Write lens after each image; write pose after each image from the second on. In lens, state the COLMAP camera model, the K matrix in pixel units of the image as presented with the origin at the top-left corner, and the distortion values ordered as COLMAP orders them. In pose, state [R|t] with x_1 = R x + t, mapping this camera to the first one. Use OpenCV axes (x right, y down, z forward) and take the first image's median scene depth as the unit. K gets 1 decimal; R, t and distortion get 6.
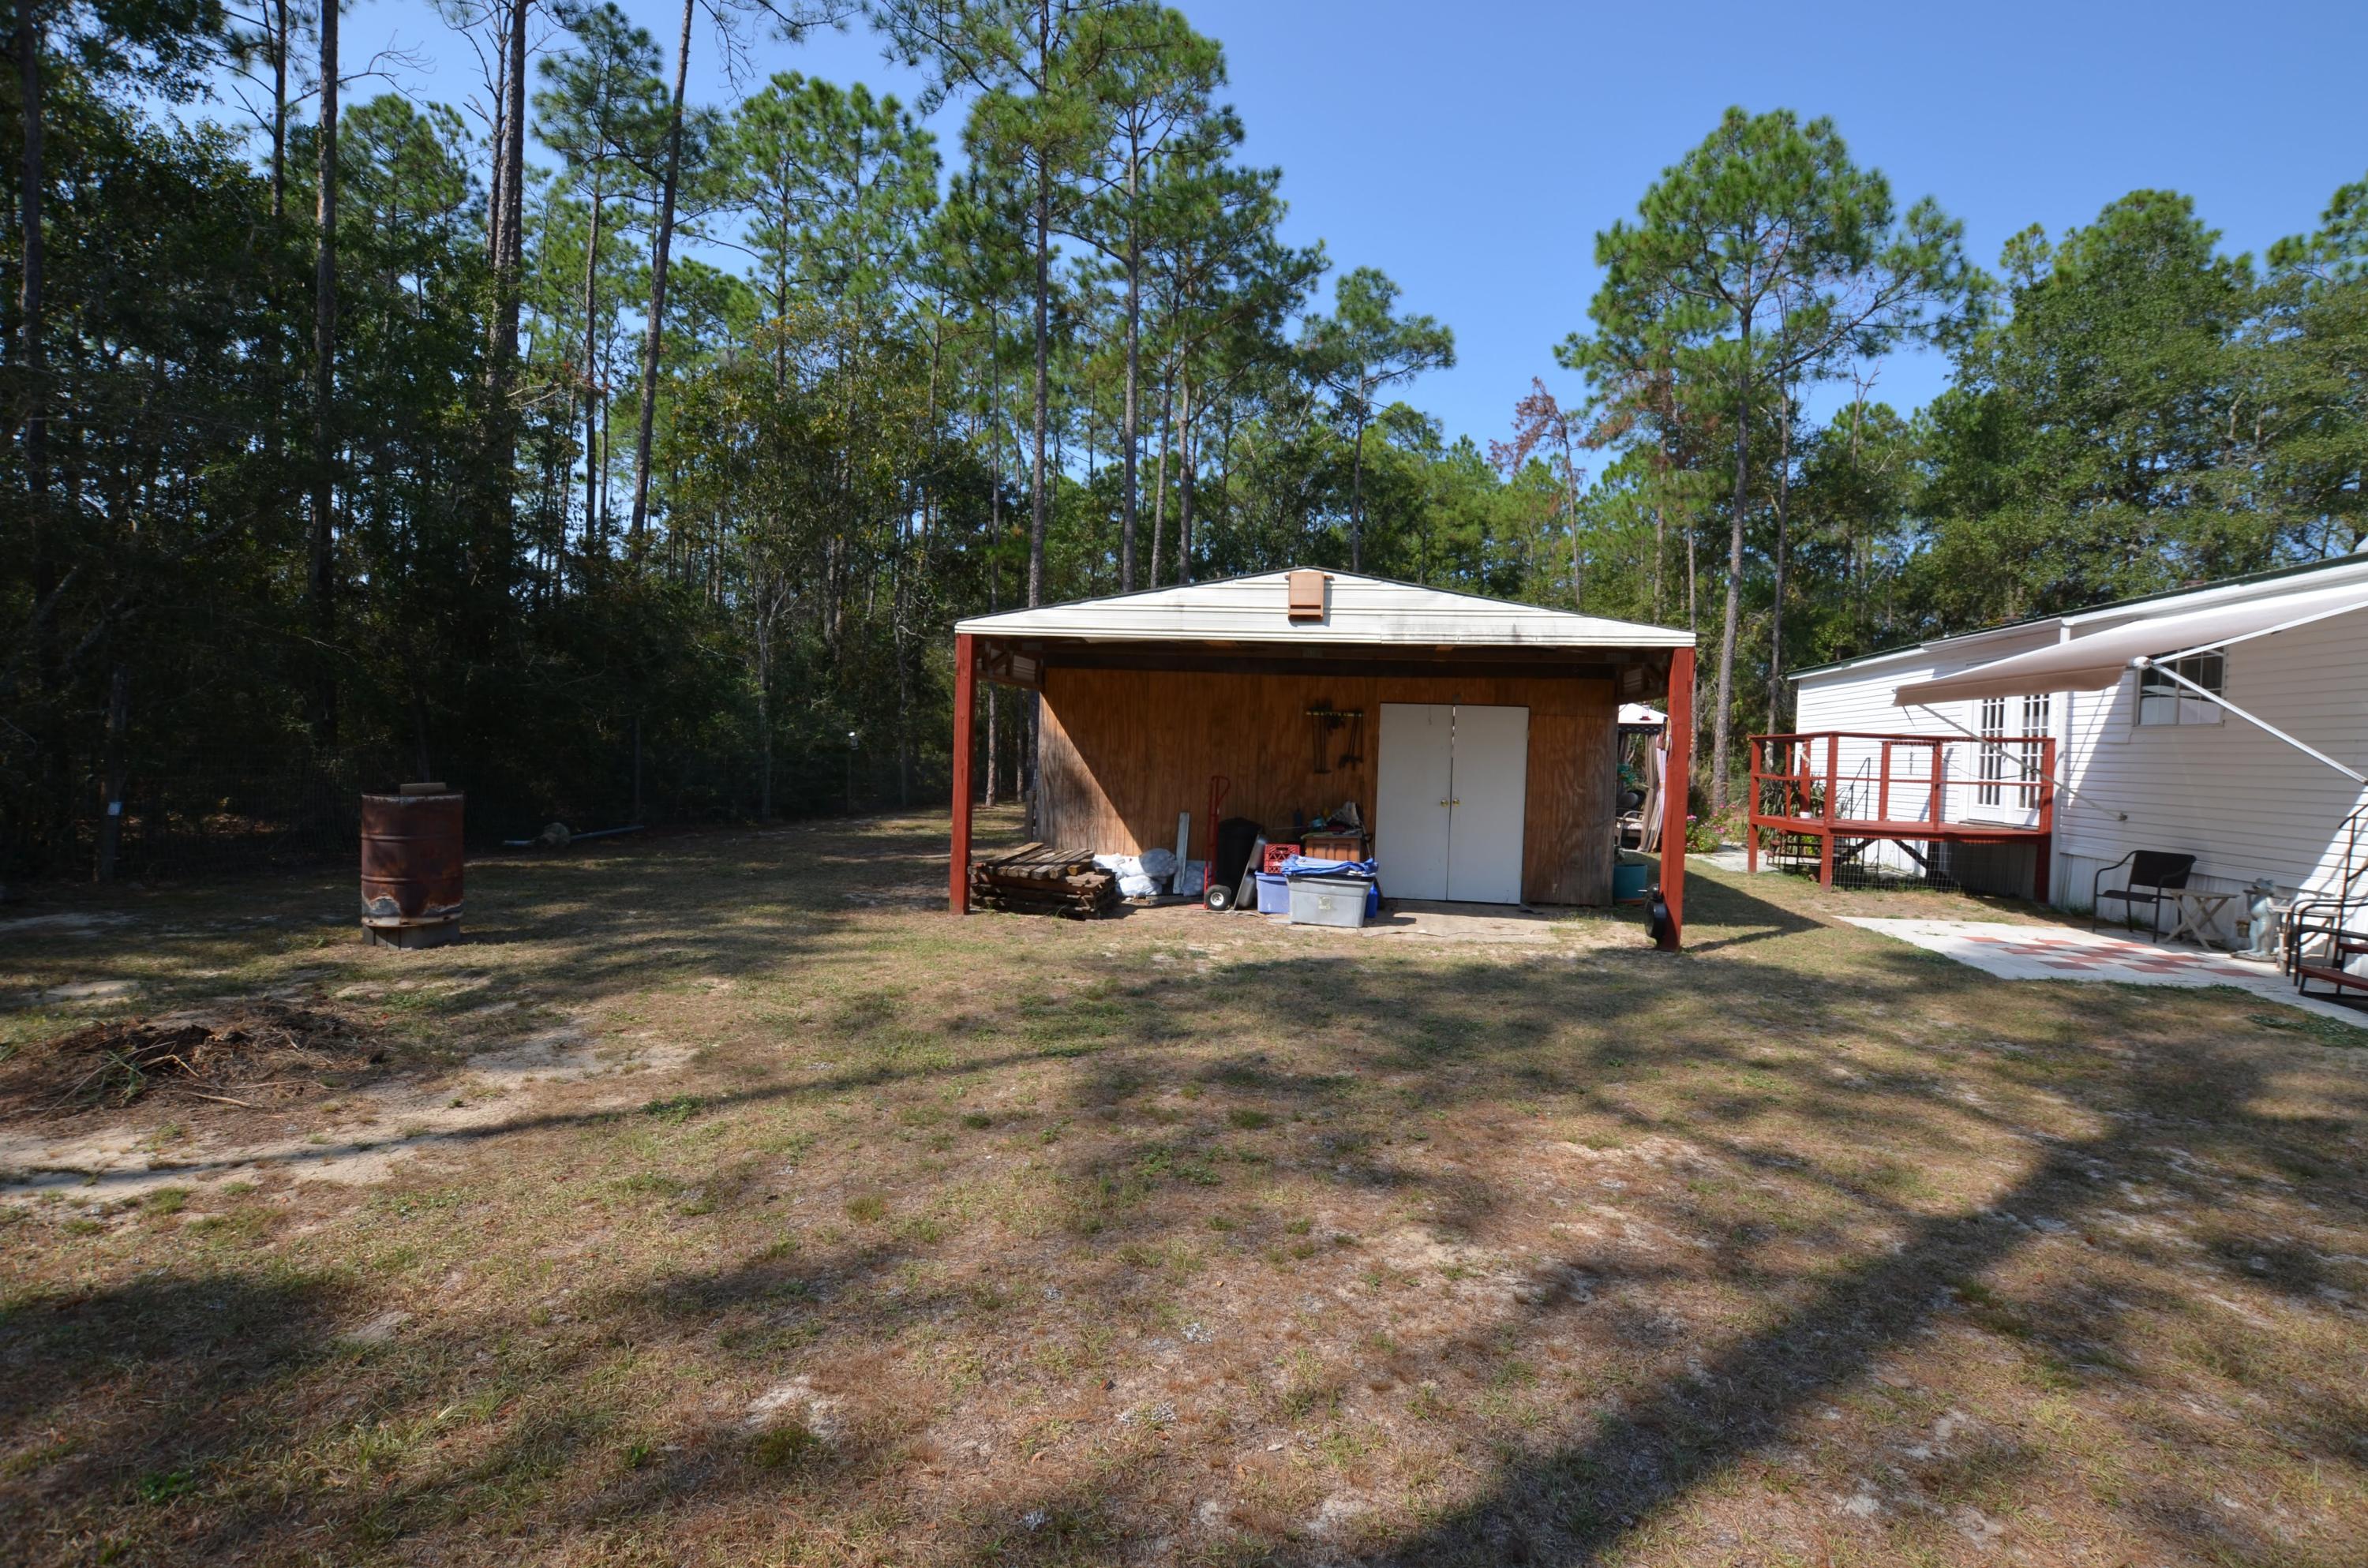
lens RADIAL K [[1038.6, 0, 1199.2], [0, 1038.6, 777.8], [0, 0, 1]] dist [-0.037730, 0.006593]
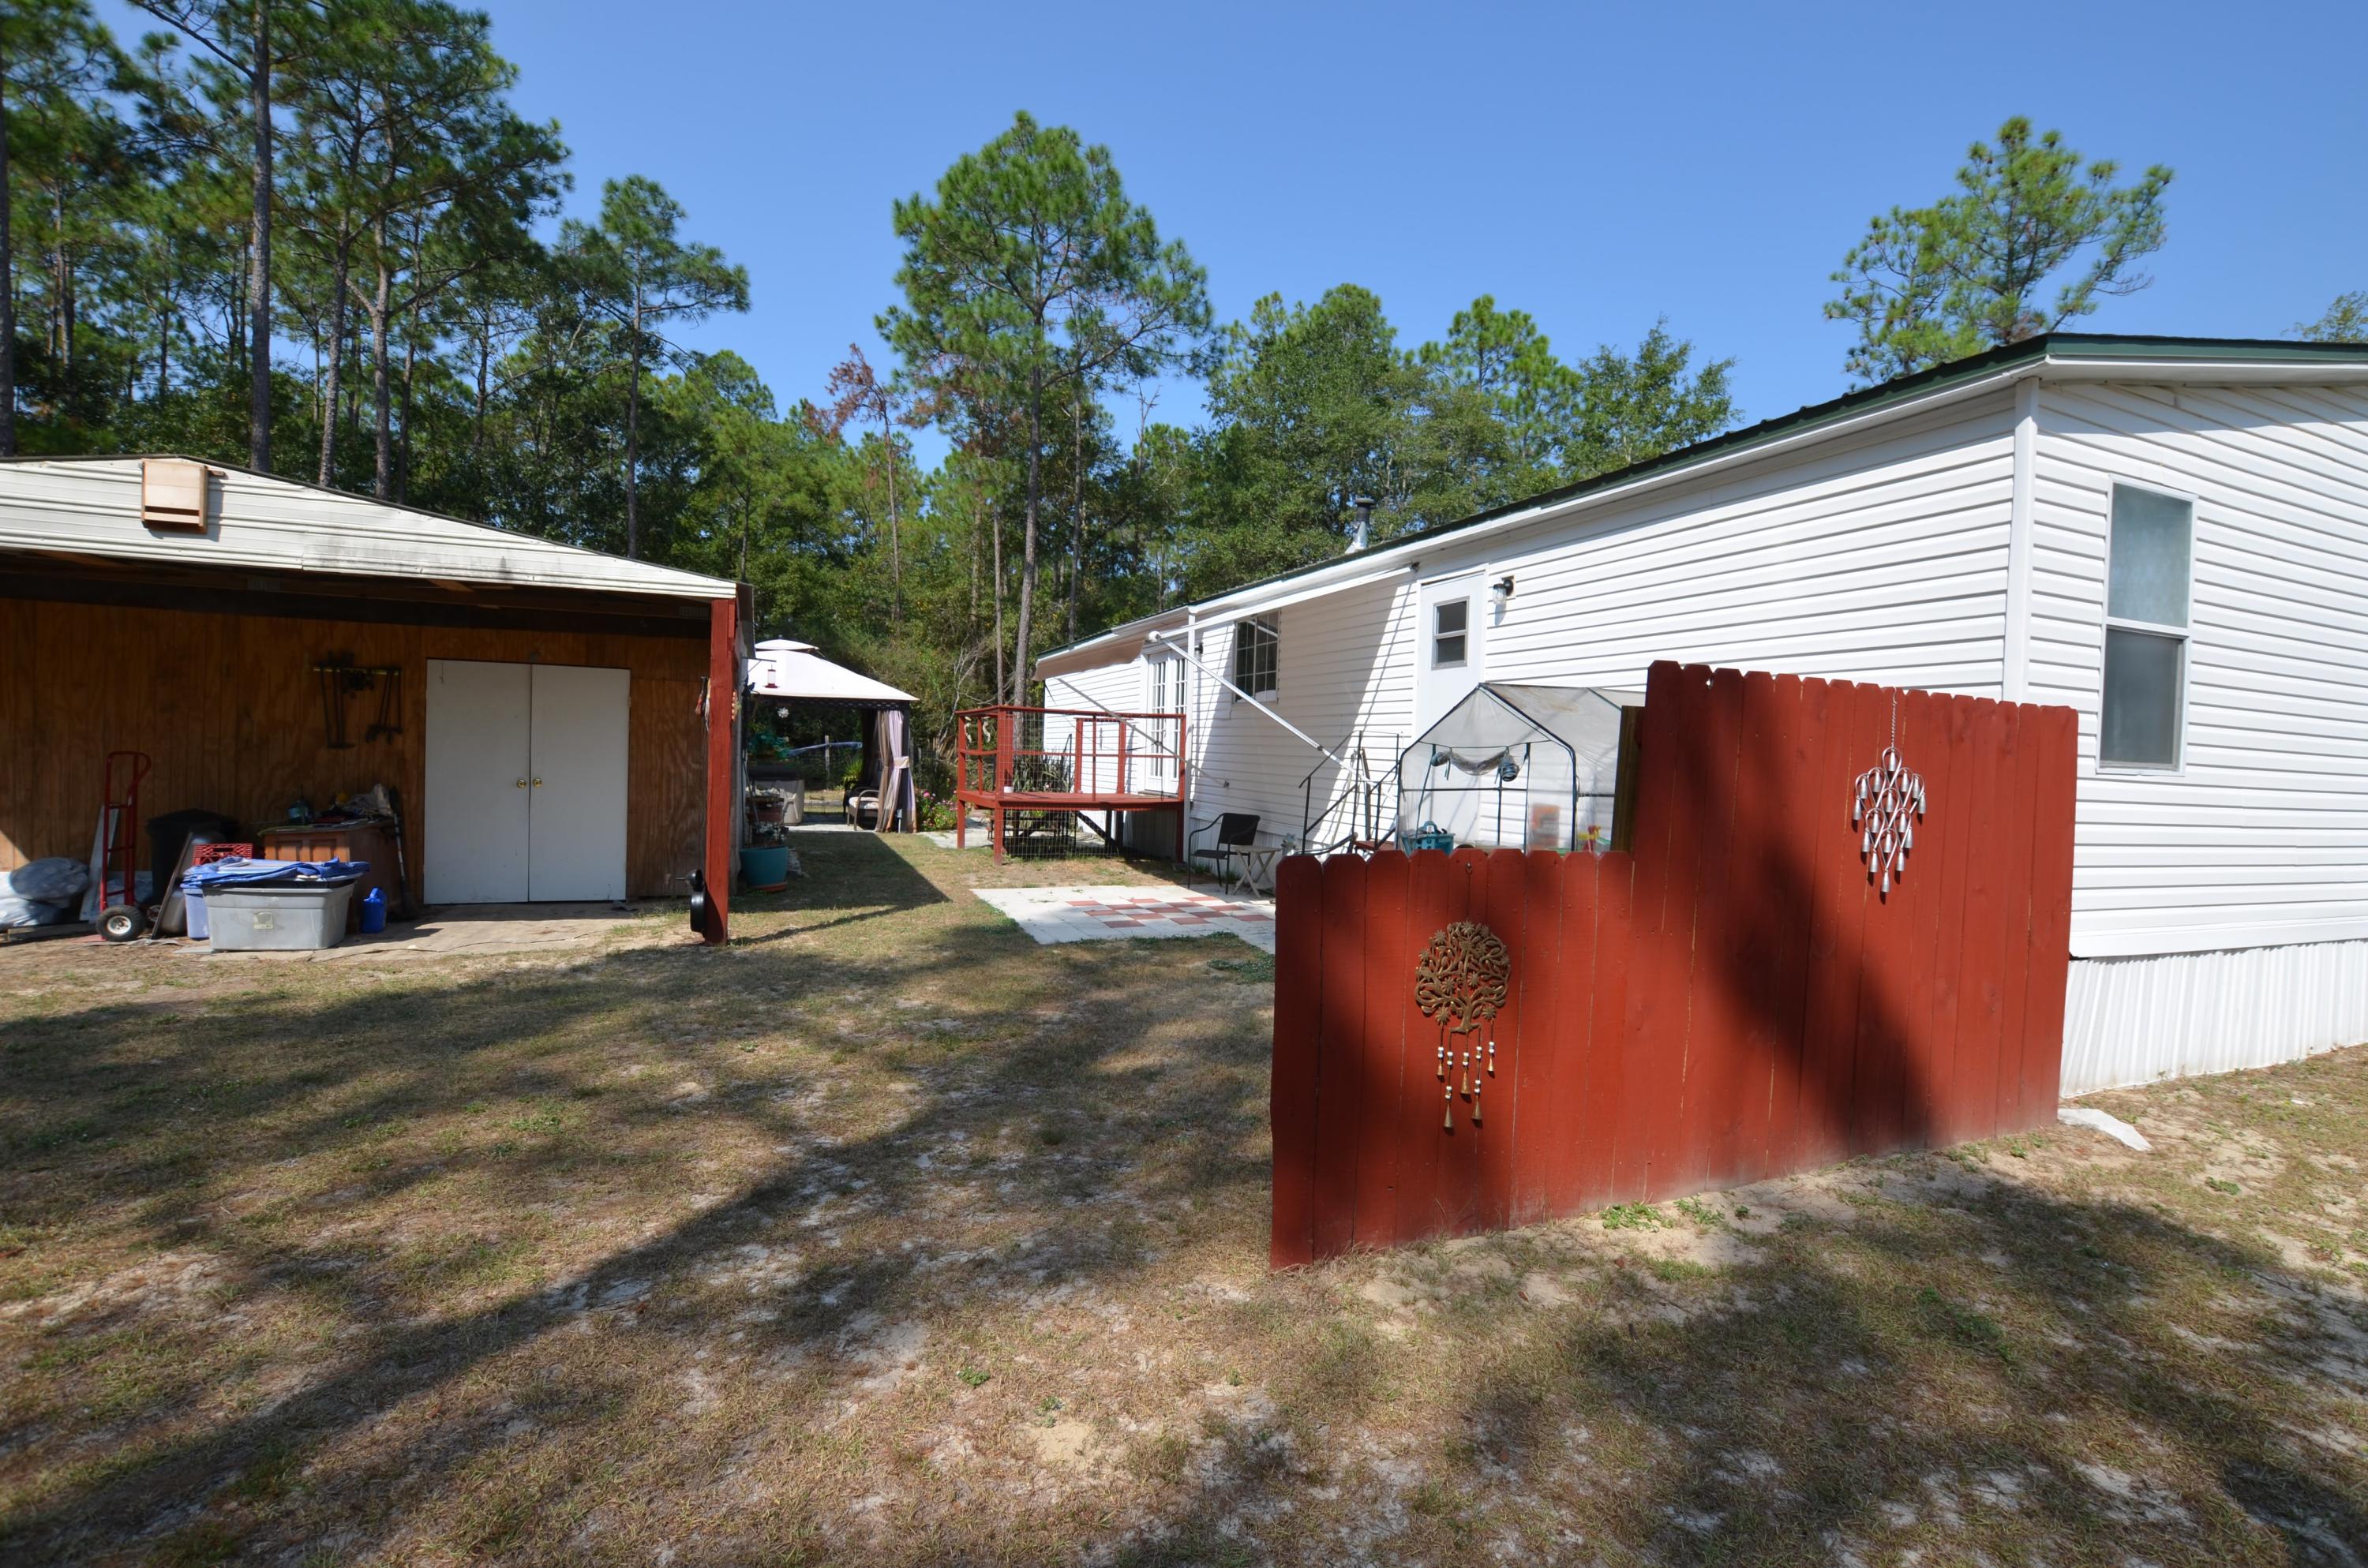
lens RADIAL K [[1038.6, 0, 1199.2], [0, 1038.6, 777.8], [0, 0, 1]] dist [-0.037730, 0.006593]
pose [[0.844621, -0.017578, 0.535075, 0.114415], [0.009563, 0.999797, 0.017750, 0.004660], [-0.535279, -0.009876, 0.844618, 0.013391]]
